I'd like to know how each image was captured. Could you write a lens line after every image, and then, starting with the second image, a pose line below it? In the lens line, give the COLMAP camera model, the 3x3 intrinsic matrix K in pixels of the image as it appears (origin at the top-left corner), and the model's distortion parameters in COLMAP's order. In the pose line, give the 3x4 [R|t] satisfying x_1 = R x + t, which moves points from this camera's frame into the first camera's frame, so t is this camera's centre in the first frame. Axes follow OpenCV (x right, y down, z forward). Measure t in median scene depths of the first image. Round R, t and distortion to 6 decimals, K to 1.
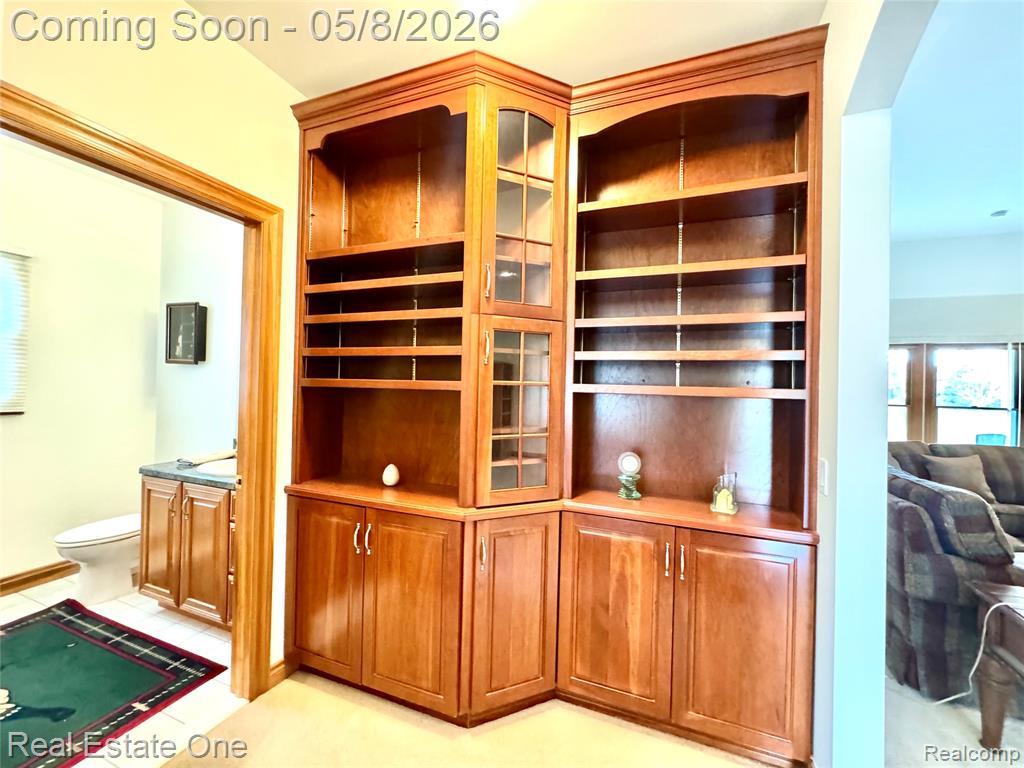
lens RADIAL K [[409.9, 0, 514.9], [0, 409.9, 378.6], [0, 0, 1]] dist [-0.007281, 0.000758]
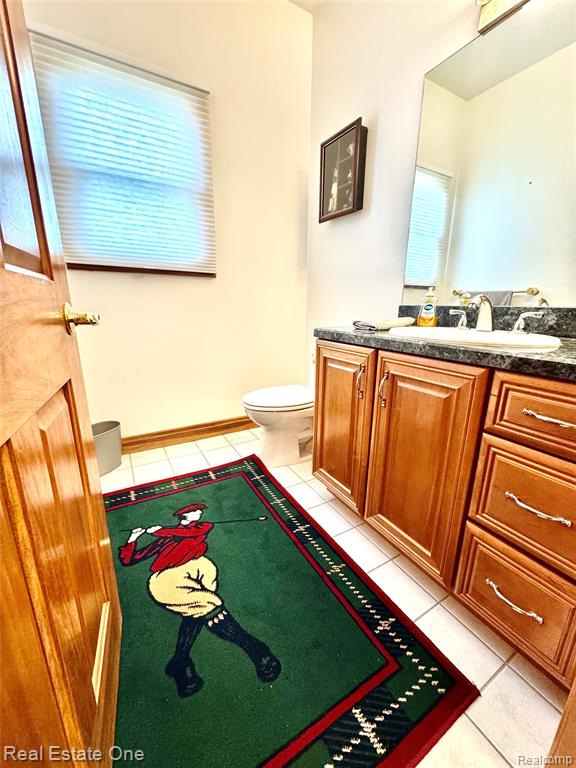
lens RADIAL K [[307.4, 0, 289.5], [0, 307.4, 384.7], [0, 0, 1]] dist [-0.007281, 0.000758]
pose [[0.779192, 0.146174, -0.609502, -0.607183], [0.011721, 0.968857, 0.247341, 0.182170], [0.626675, -0.199871, 0.753213, 0.526827]]
